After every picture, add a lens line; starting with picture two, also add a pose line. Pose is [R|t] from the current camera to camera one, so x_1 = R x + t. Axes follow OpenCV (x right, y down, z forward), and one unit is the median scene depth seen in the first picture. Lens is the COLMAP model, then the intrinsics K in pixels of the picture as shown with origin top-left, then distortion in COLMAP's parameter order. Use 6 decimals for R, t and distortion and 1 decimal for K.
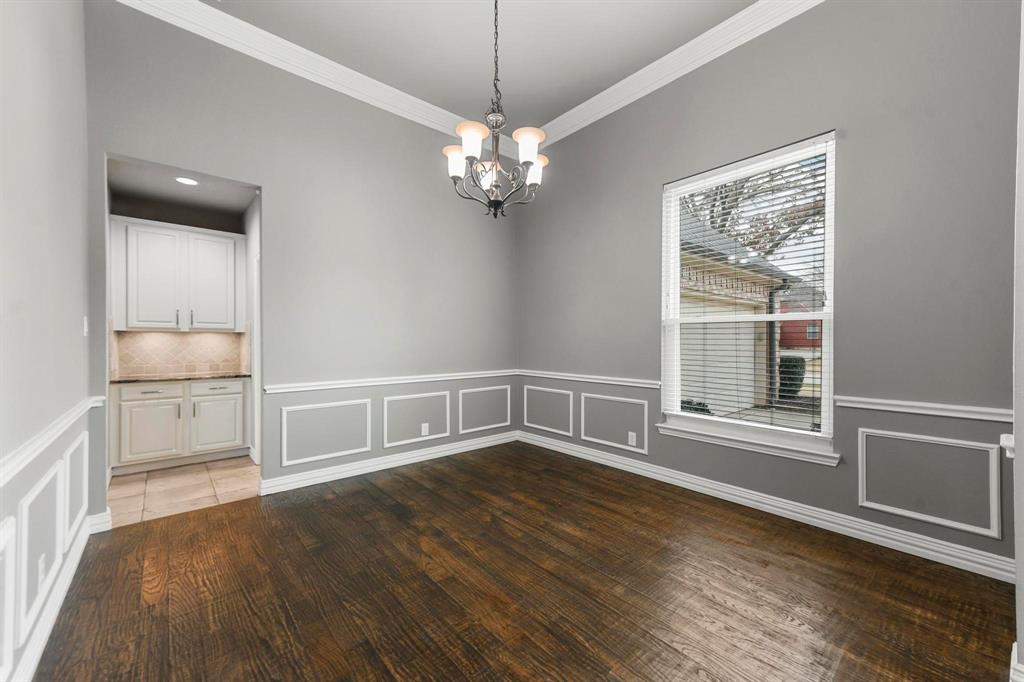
lens RADIAL K [[397.9, 0, 509.6], [0, 397.9, 342.2], [0, 0, 1]] dist [0.002994, 0.000131]
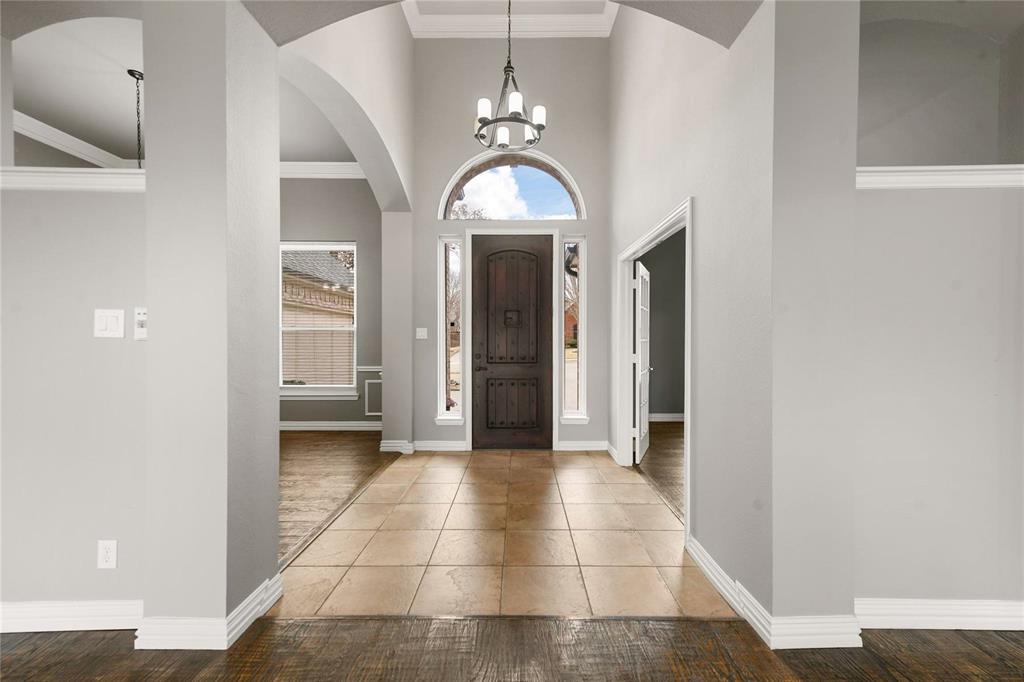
lens RADIAL K [[397.9, 0, 517.8], [0, 397.9, 340.2], [0, 0, 1]] dist [0.002994, 0.000131]
pose [[0.651118, -0.005524, 0.758957, -0.232683], [-0.001333, 0.999964, 0.008421, -0.025025], [-0.758976, -0.006495, 0.651087, -1.026596]]
